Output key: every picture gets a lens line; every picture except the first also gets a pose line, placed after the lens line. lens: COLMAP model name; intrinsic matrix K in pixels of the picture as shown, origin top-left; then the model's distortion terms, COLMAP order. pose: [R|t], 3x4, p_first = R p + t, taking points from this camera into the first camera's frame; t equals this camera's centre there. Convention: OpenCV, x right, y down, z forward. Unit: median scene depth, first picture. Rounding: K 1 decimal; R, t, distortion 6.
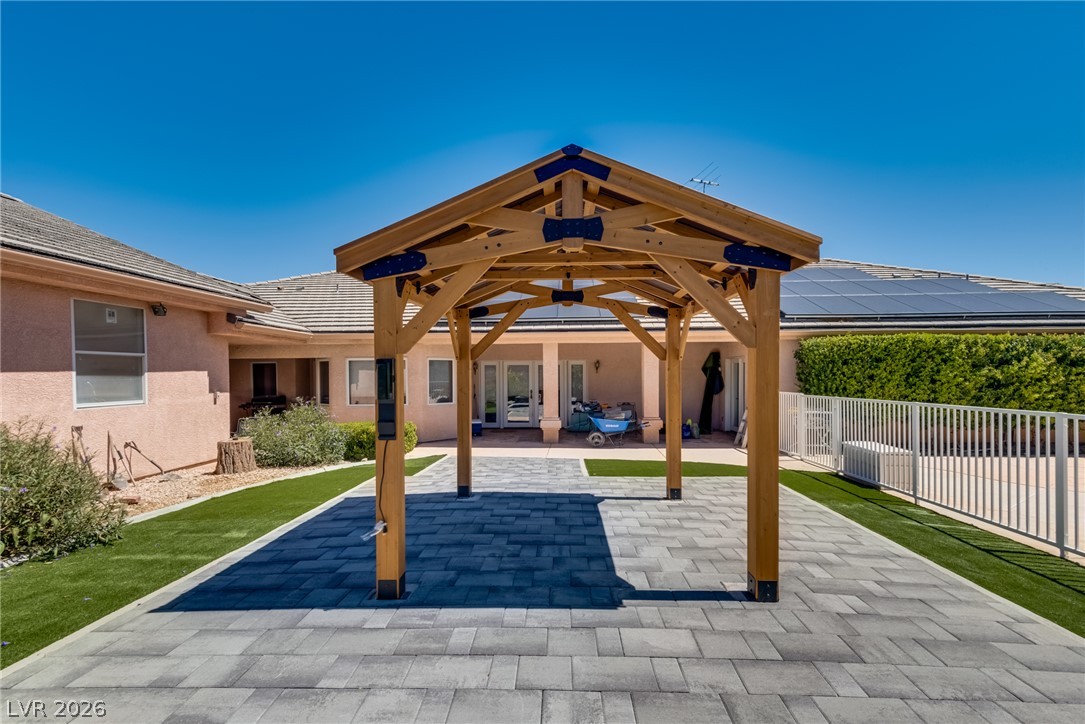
lens RADIAL K [[499.8, 0, 539.3], [0, 499.8, 383.1], [0, 0, 1]] dist [0.036284, -0.016200]
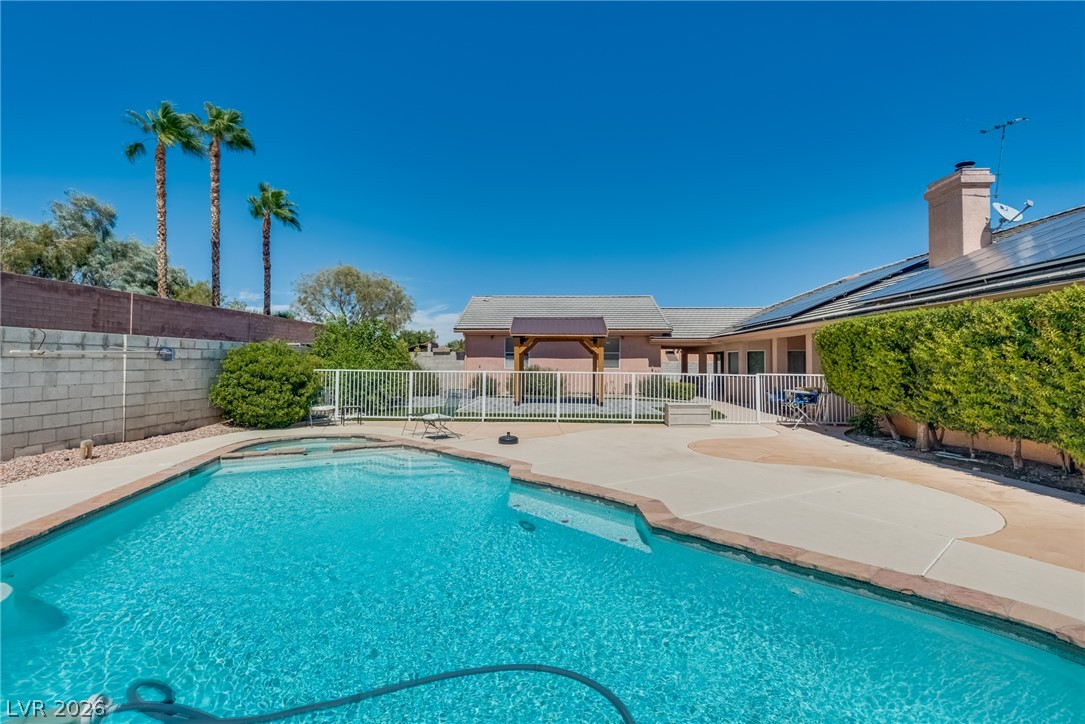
lens RADIAL K [[514.8, 0, 548.5], [0, 514.8, 366.2], [0, 0, 1]] dist [0.011320, -0.001335]
pose [[0.030366, 0.009642, -0.999492, 2.251613], [-0.025443, 0.999637, 0.008870, 0.005196], [0.999215, 0.025161, 0.030600, 0.483720]]
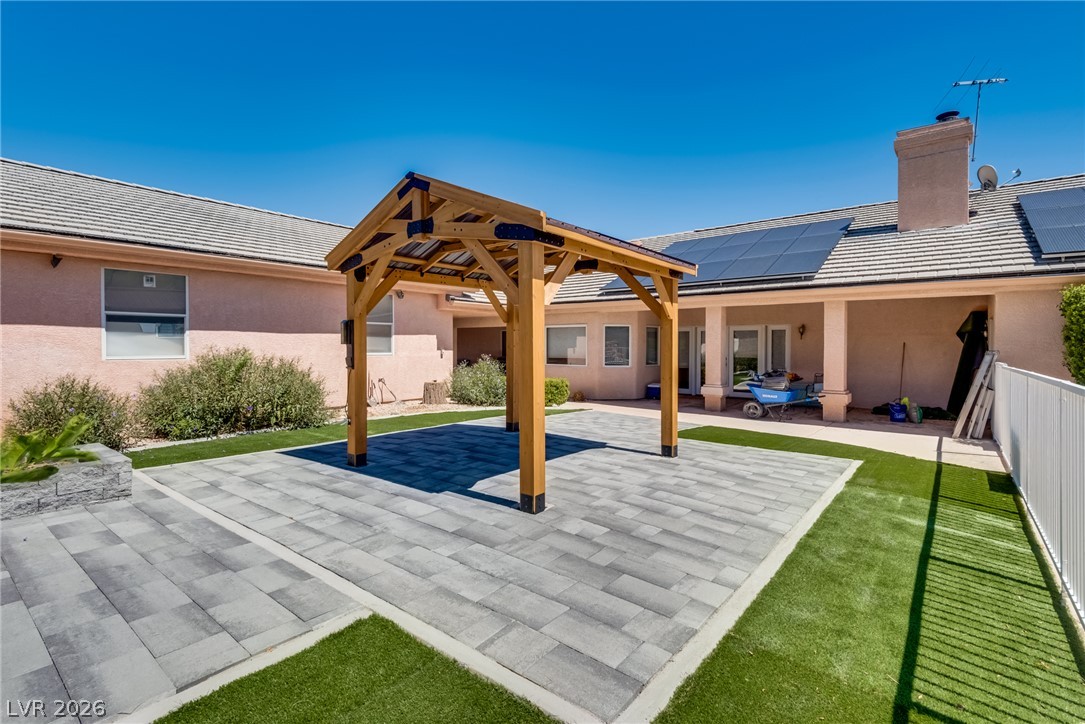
lens RADIAL K [[504.9, 0, 529.3], [0, 504.9, 349.5], [0, 0, 1]] dist [0.014087, -0.001000]
pose [[0.797069, 0.015101, -0.603700, 0.497307], [-0.020673, 0.999784, -0.002287, 0.017893], [0.603535, 0.014303, 0.797209, 0.012260]]
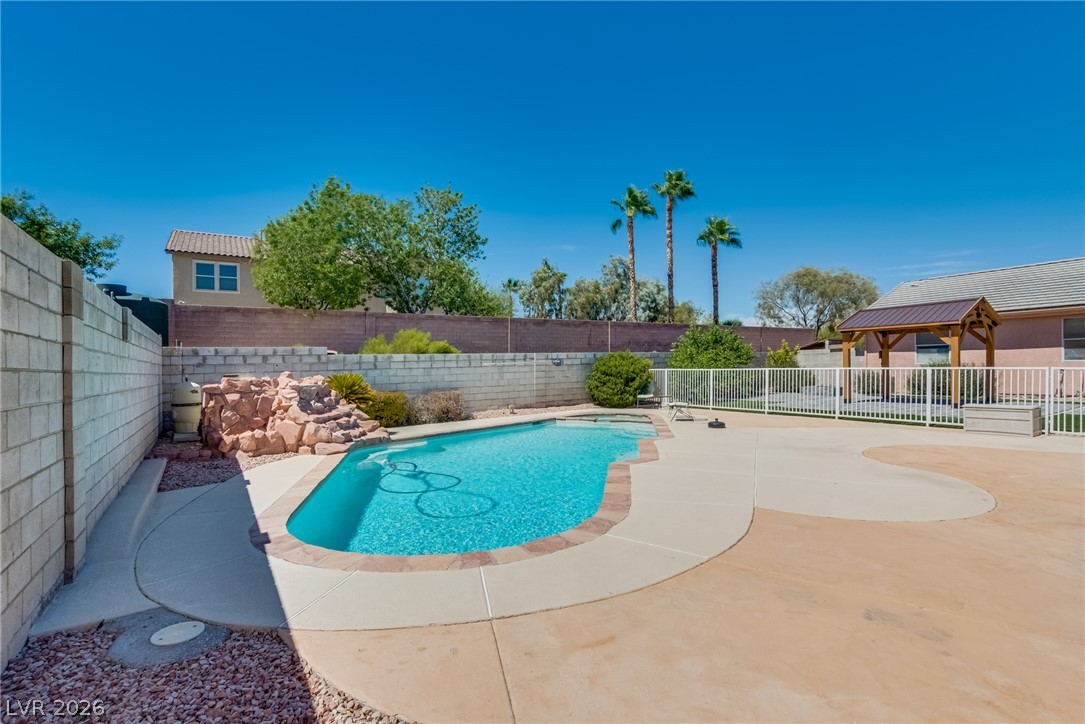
lens RADIAL K [[499.8, 0, 539.3], [0, 499.8, 383.1], [0, 0, 1]] dist [0.036284, -0.016200]
pose [[-0.816716, 0.041239, -0.575565, 2.298349], [0.014592, 0.998600, 0.050844, -0.010887], [0.576856, 0.033127, -0.816174, 1.339511]]
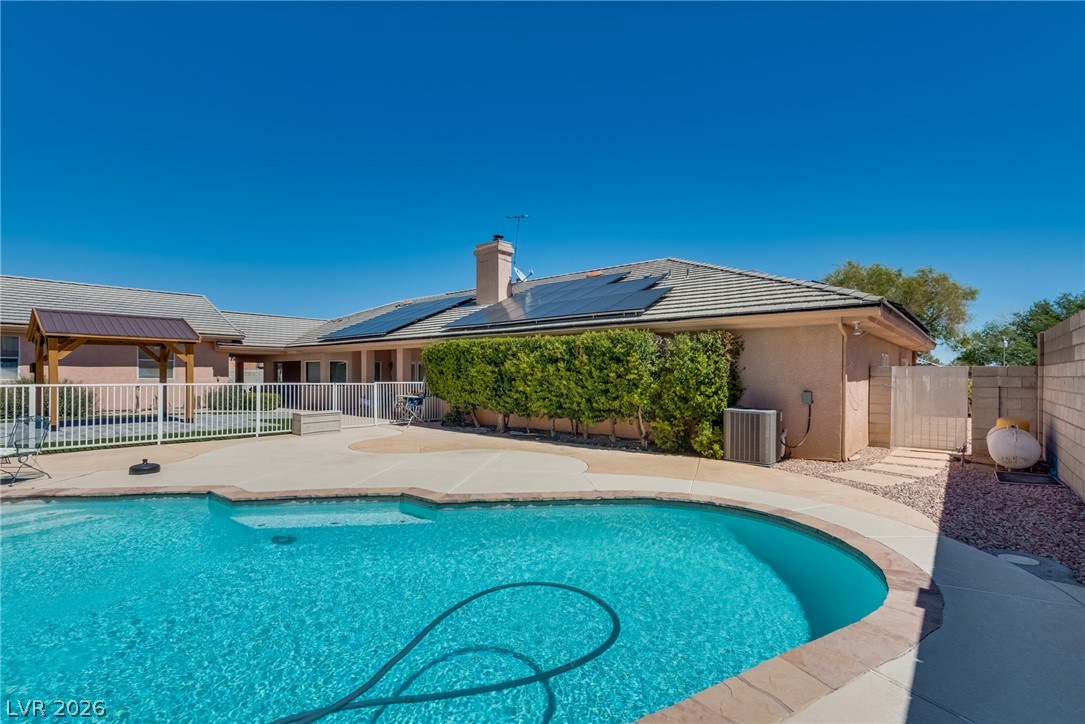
lens RADIAL K [[499.8, 0, 539.3], [0, 499.8, 383.1], [0, 0, 1]] dist [0.036284, -0.016200]
pose [[0.788570, 0.018636, -0.614662, 2.233473], [-0.019072, 0.999801, 0.005844, 0.007501], [0.614649, 0.007114, 0.788769, 0.117705]]
